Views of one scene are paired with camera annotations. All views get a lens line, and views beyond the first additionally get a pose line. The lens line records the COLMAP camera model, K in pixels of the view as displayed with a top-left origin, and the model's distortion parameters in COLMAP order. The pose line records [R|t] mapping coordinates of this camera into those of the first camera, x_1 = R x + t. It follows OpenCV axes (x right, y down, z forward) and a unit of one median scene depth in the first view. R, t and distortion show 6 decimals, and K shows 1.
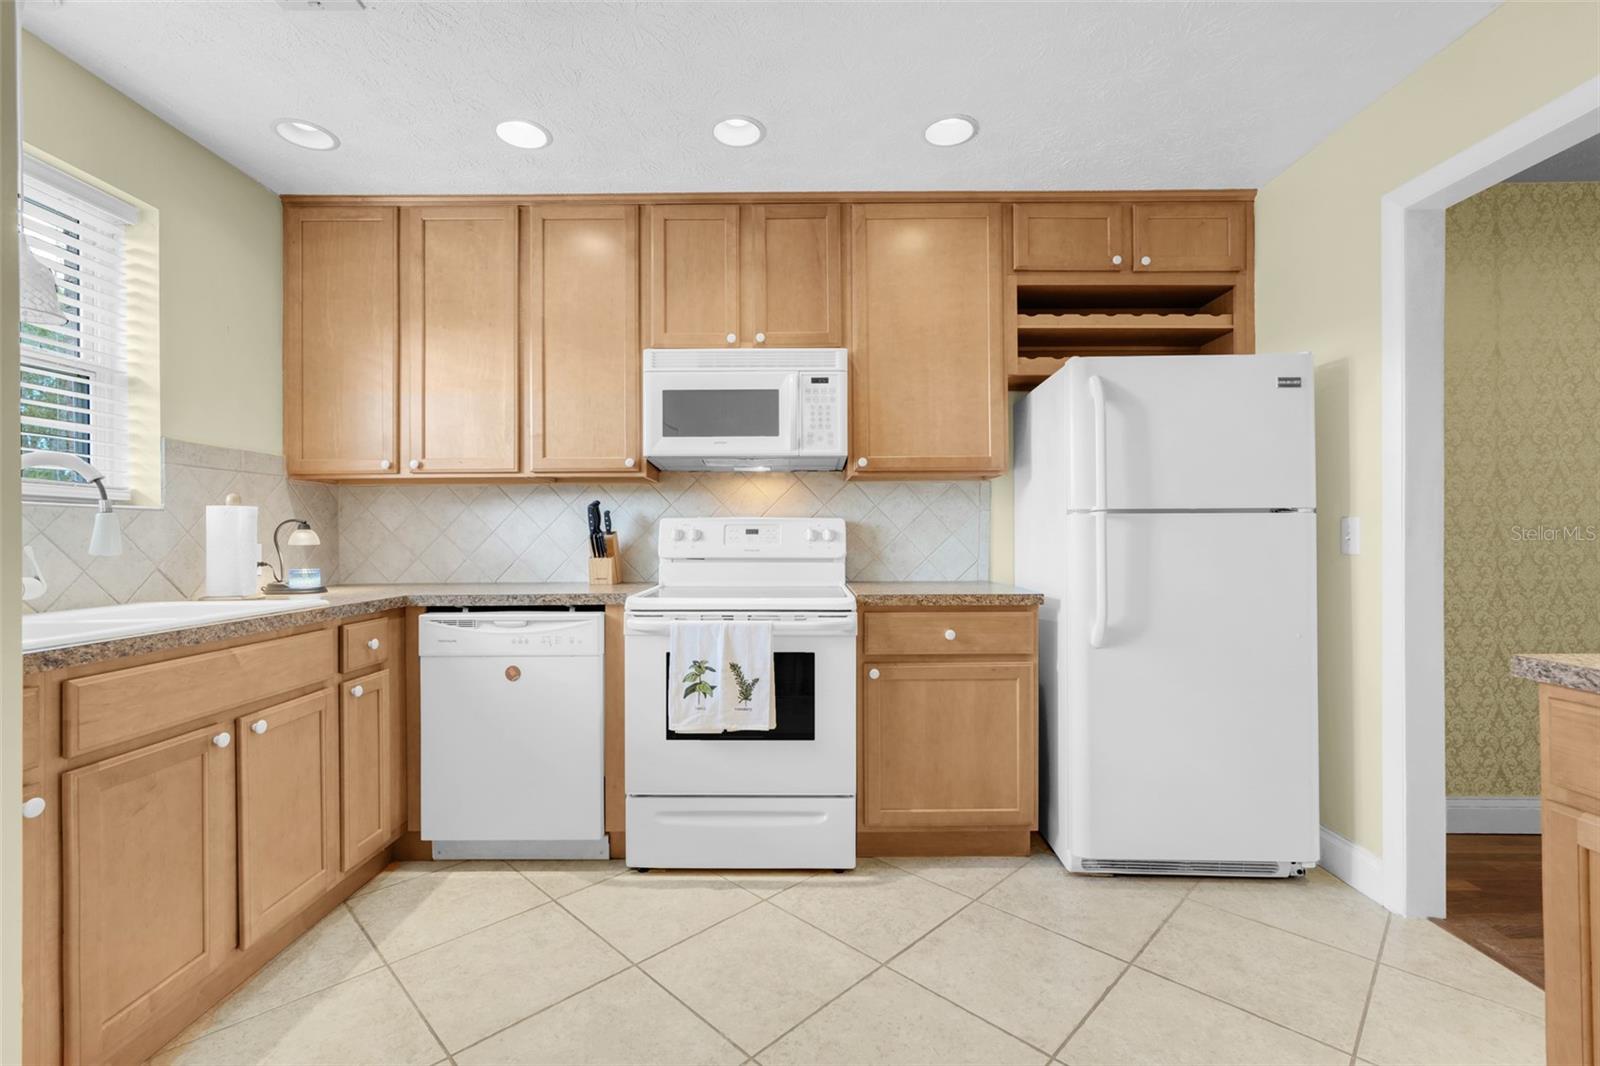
lens RADIAL K [[700.1, 0, 799.0], [0, 700.1, 532.3], [0, 0, 1]] dist [-0.009109, 0.001404]
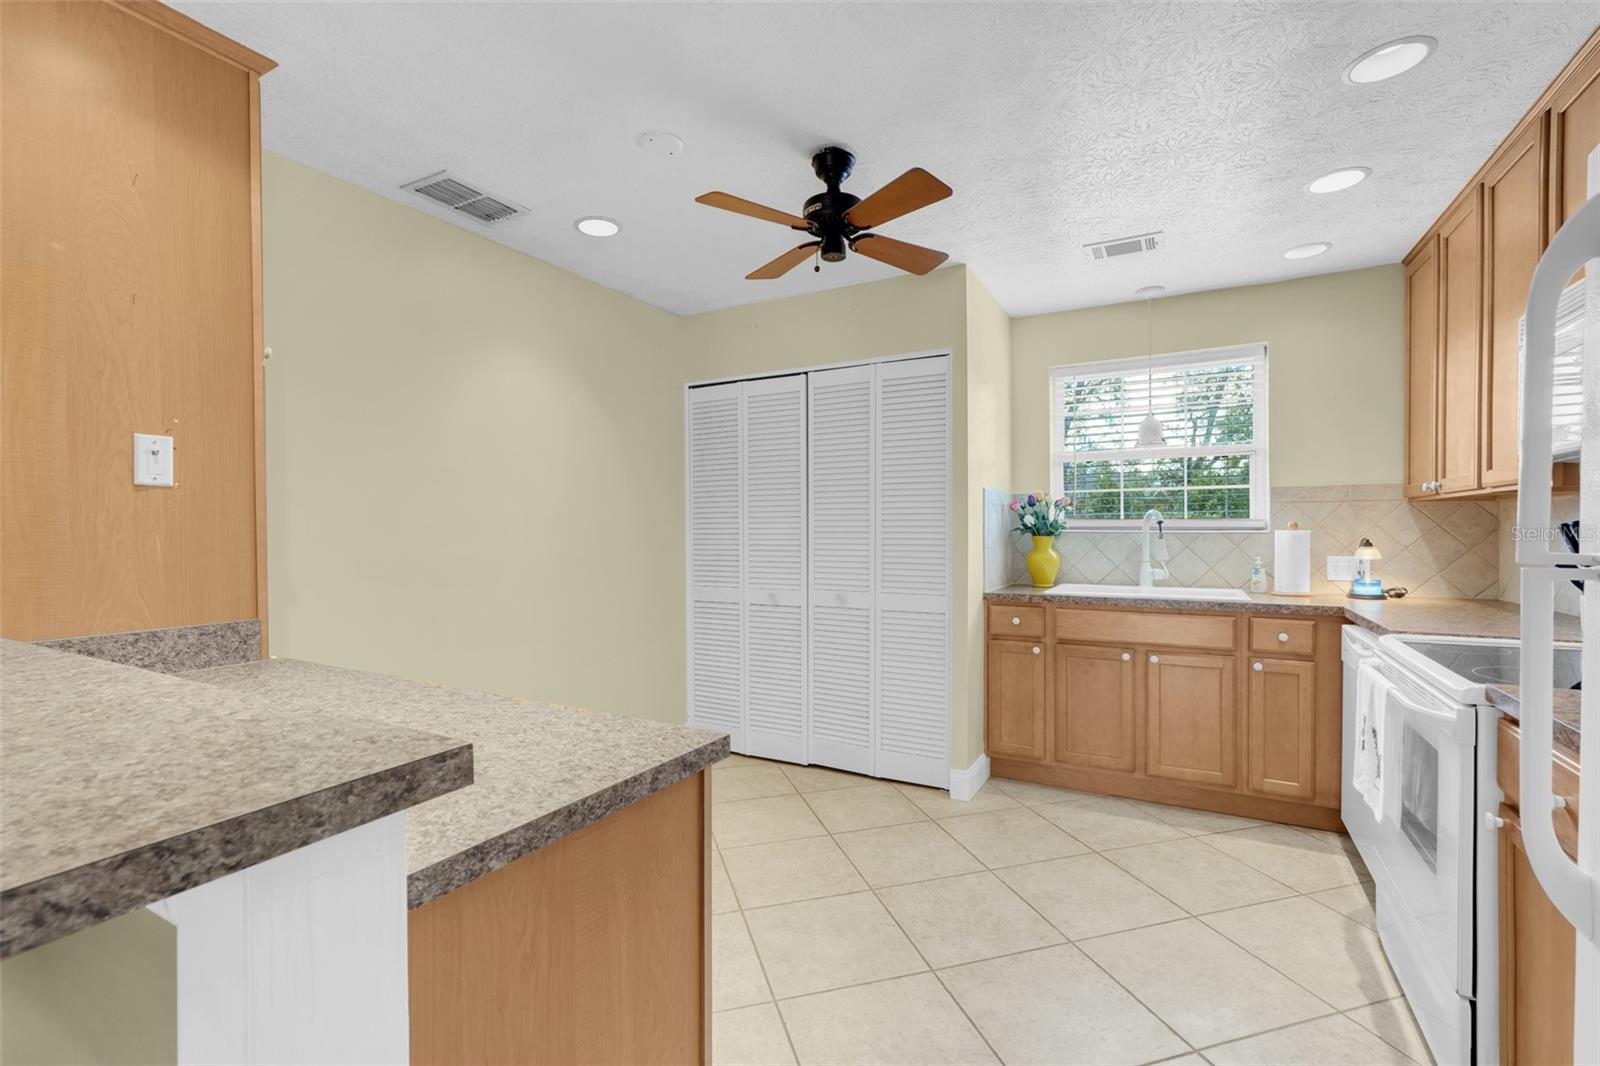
lens RADIAL K [[700.1, 0, 804.0], [0, 700.1, 540.6], [0, 0, 1]] dist [-0.009109, 0.001404]
pose [[-0.479288, 0.024755, -0.877308, 0.933596], [0.012010, 0.999694, 0.021647, -0.059498], [0.877575, -0.000161, -0.479439, 0.801015]]
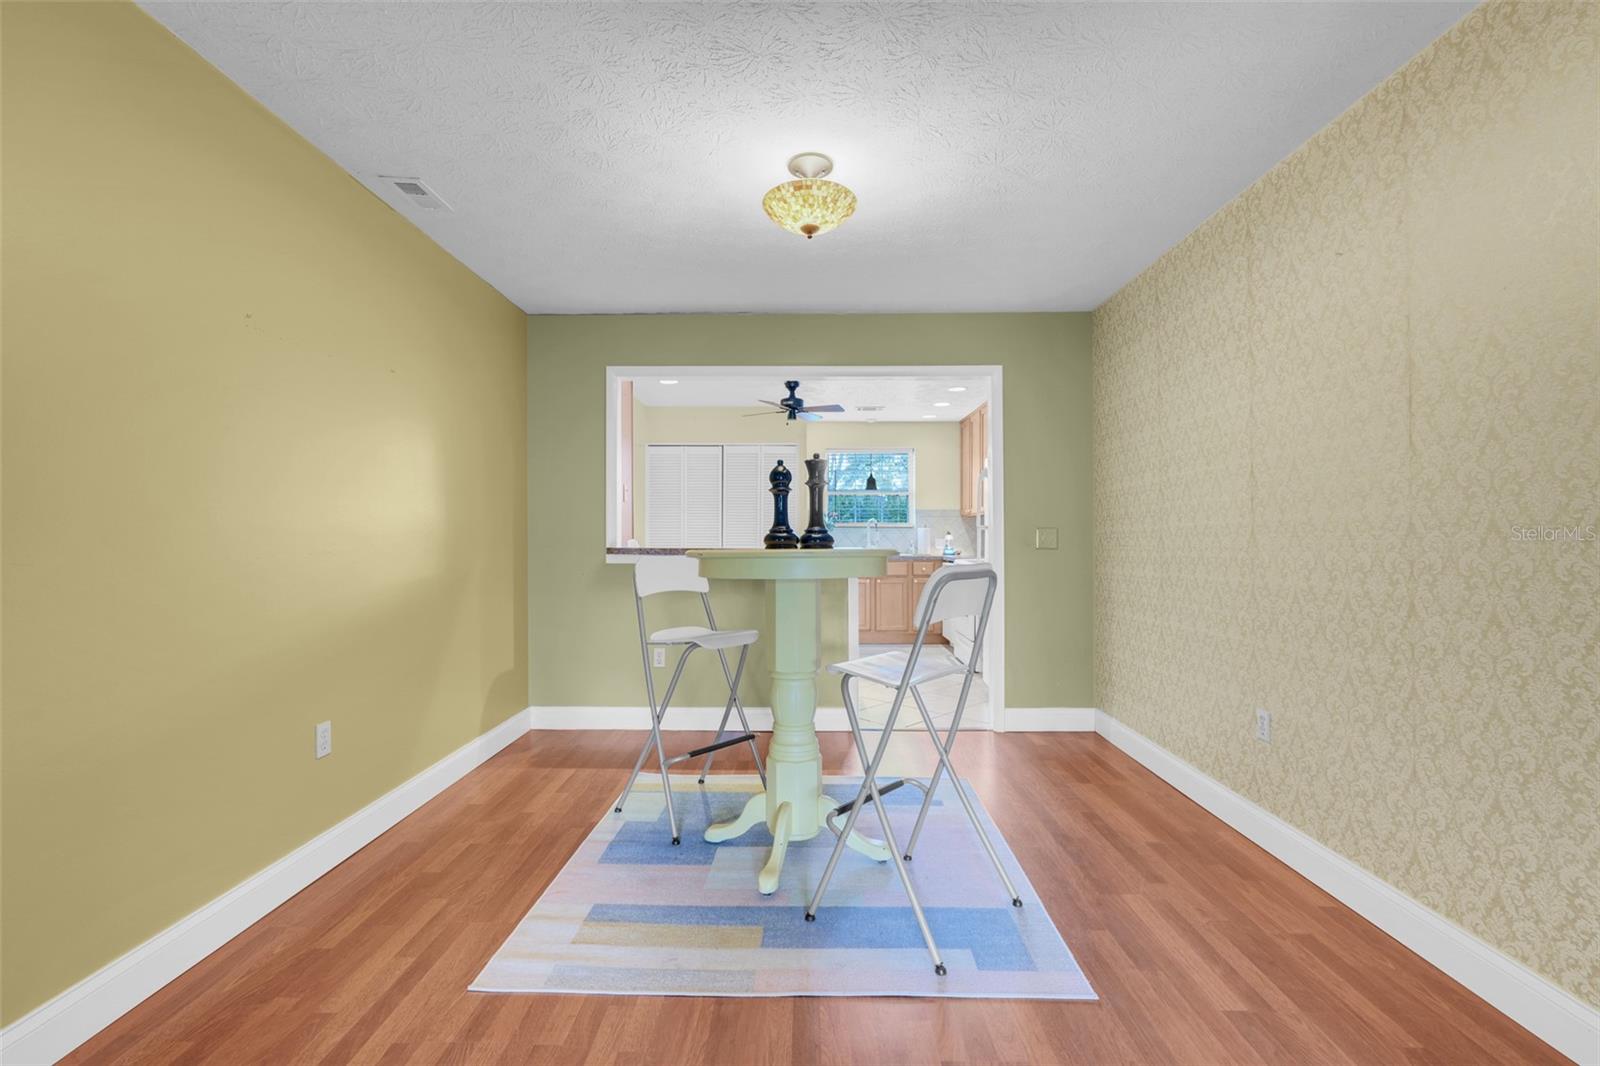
lens RADIAL K [[700.1, 0, 806.1], [0, 700.1, 536.9], [0, 0, 1]] dist [-0.009109, 0.001404]
pose [[-0.002735, 0.008225, -0.999962, 2.667249], [0.002249, 0.999964, 0.008219, -0.023227], [0.999994, -0.002226, -0.002753, 0.419954]]
